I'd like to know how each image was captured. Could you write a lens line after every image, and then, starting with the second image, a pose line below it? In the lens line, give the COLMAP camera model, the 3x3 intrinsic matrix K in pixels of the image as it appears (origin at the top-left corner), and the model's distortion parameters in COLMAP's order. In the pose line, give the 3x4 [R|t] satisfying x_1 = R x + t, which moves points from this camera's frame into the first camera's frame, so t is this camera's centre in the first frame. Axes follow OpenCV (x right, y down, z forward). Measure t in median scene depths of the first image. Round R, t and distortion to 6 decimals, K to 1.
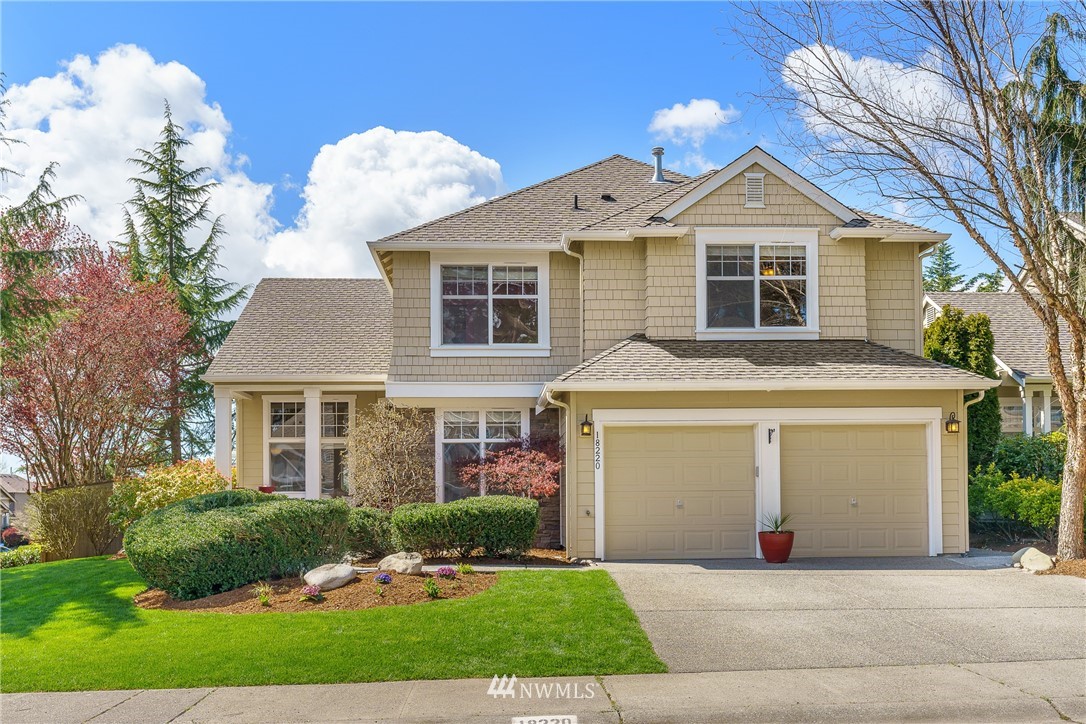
lens RADIAL K [[1007.5, 0, 544.0], [0, 1007.5, 456.0], [0, 0, 1]] dist [0.010020, 0.007141]
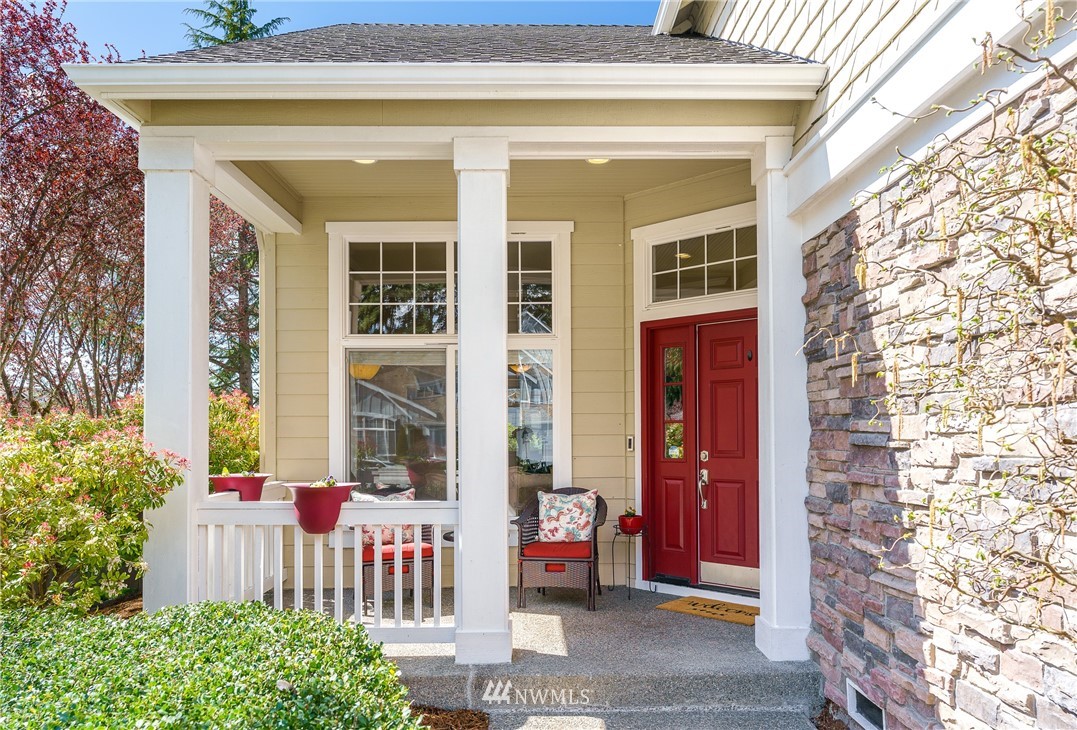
lens RADIAL K [[756.8, 0, 537.9], [0, 756.8, 416.4], [0, 0, 1]] dist [0.001533, 0.000563]
pose [[0.998576, 0.003926, -0.053201, -0.237504], [-0.002569, 0.999670, 0.025556, 0.006082], [0.053284, -0.025383, 0.998257, 0.922629]]
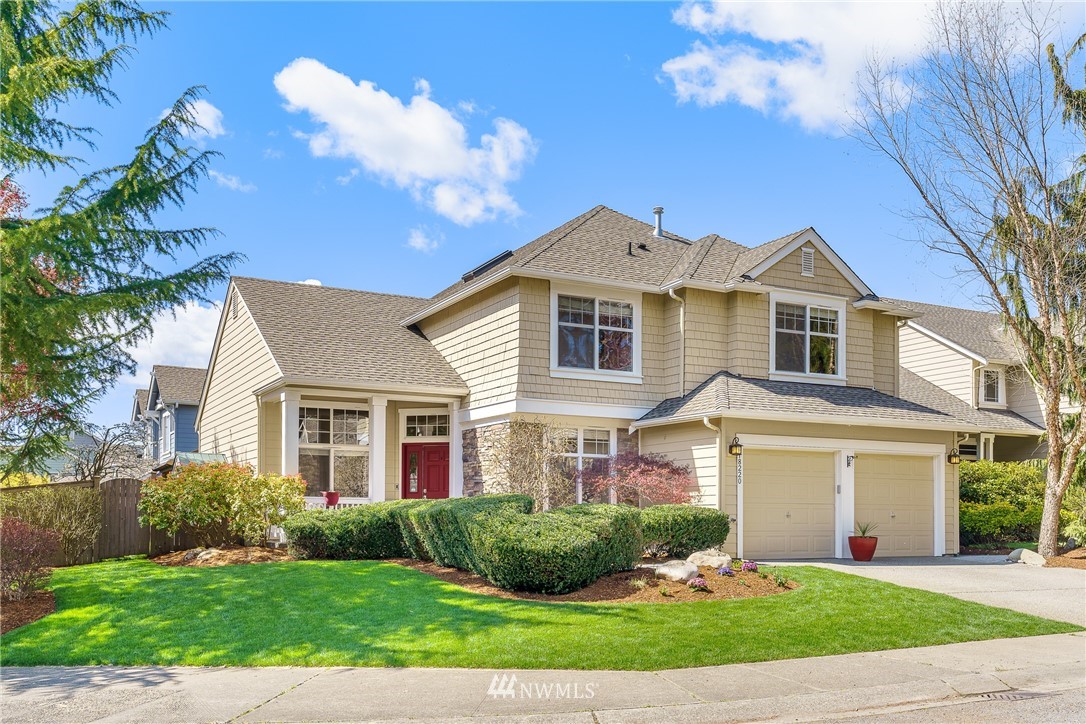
lens RADIAL K [[1007.5, 0, 544.0], [0, 1007.5, 456.0], [0, 0, 1]] dist [0.010020, 0.007141]
pose [[0.907017, 0.038301, 0.419348, -0.590283], [-0.030416, 0.999213, -0.025476, 0.015568], [-0.419994, 0.010352, 0.907468, 0.013538]]
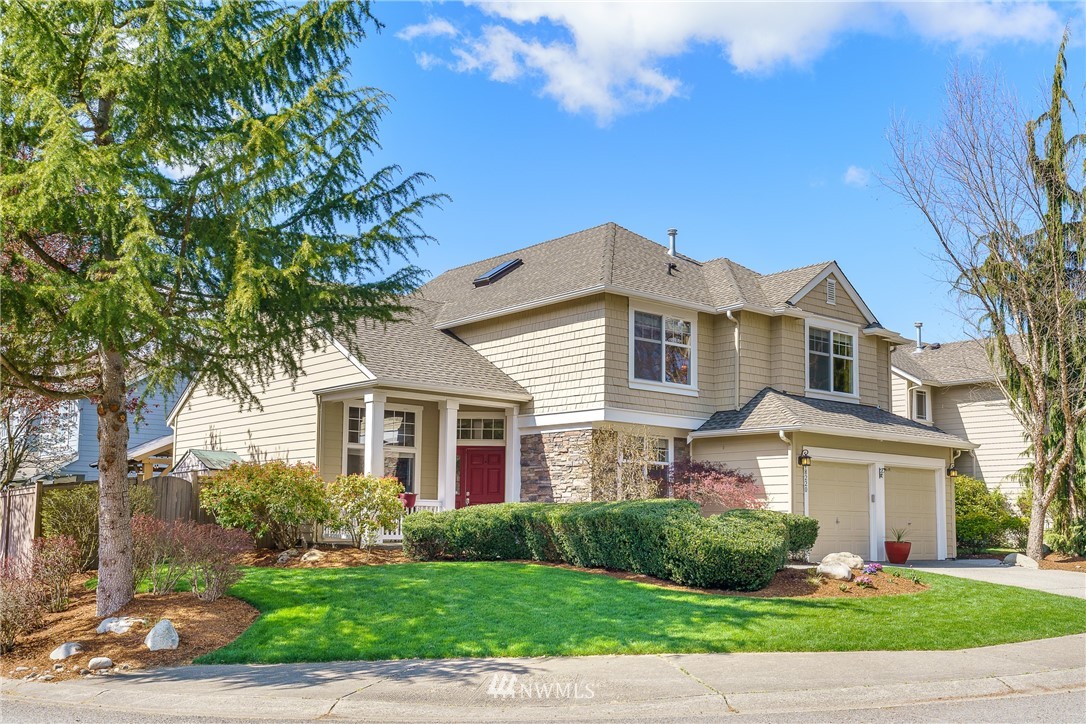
lens RADIAL K [[1080.3, 0, 543.0], [0, 1080.3, 362.0], [0, 0, 1]] dist [-0.001963, 0.010750]
pose [[0.794015, 0.110060, 0.597852, -0.964898], [-0.046322, 0.991569, -0.121020, 0.027576], [-0.606130, 0.068397, 0.792419, 0.076033]]
